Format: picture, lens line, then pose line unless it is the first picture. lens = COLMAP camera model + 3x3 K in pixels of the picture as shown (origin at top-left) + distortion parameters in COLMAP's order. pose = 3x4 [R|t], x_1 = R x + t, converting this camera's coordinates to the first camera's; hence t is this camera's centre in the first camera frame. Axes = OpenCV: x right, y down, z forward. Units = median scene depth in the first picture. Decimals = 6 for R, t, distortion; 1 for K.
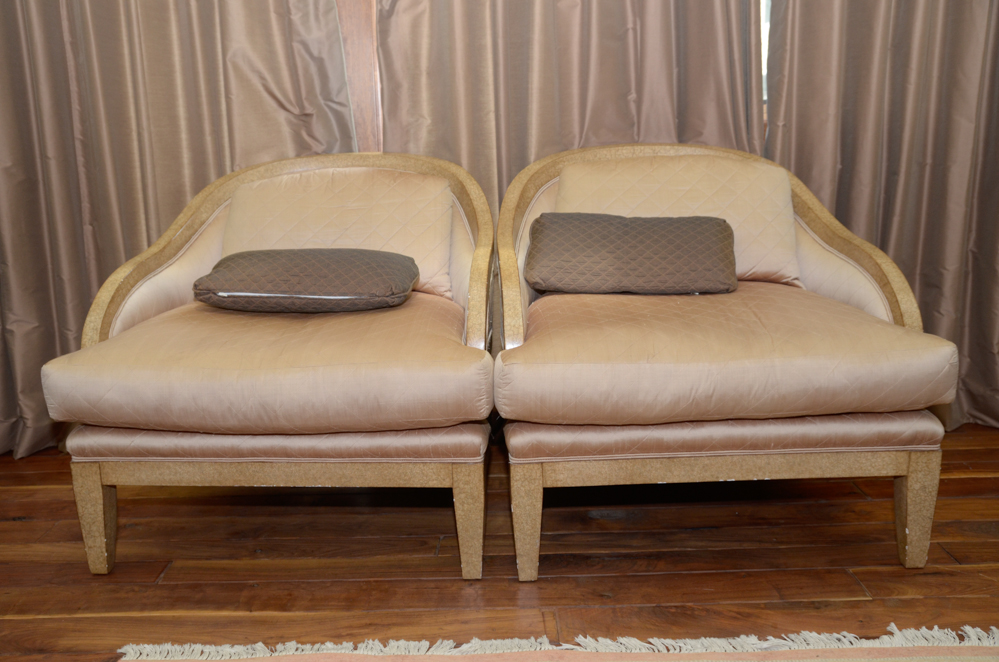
lens RADIAL K [[895.3, 0, 492.8], [0, 895.3, 327.7], [0, 0, 1]] dist [-0.052973, 0.109891]
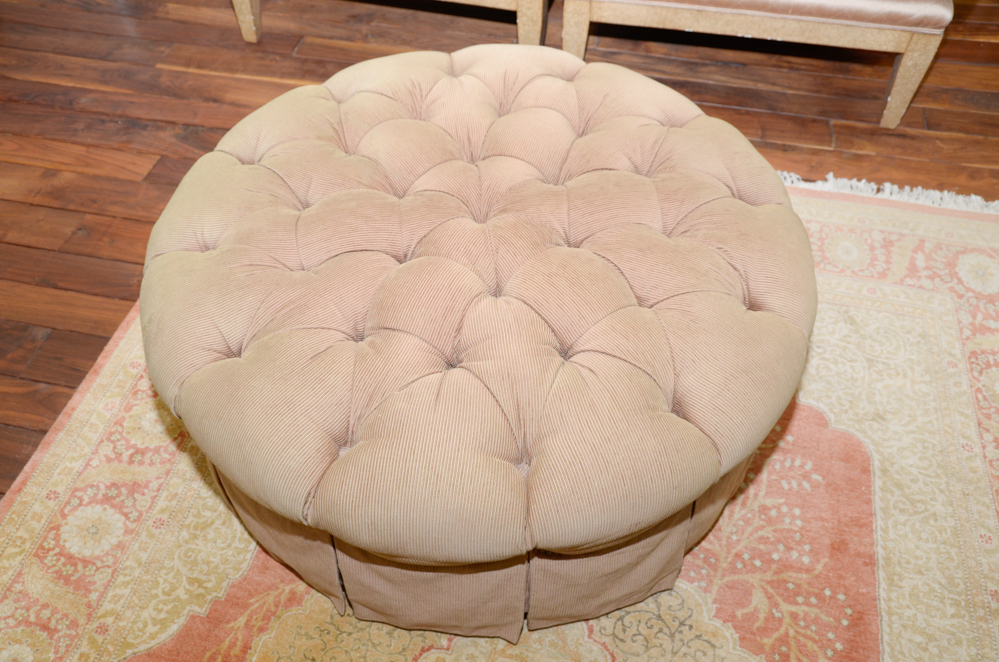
lens RADIAL K [[872.8, 0, 498.4], [0, 872.8, 331.6], [0, 0, 1]] dist [-0.018482, -0.000833]
pose [[0.977968, 0.172246, -0.117937, 0.146916], [-0.067141, 0.794475, 0.603574, -0.190465], [0.197661, -0.582358, 0.788536, -0.199970]]
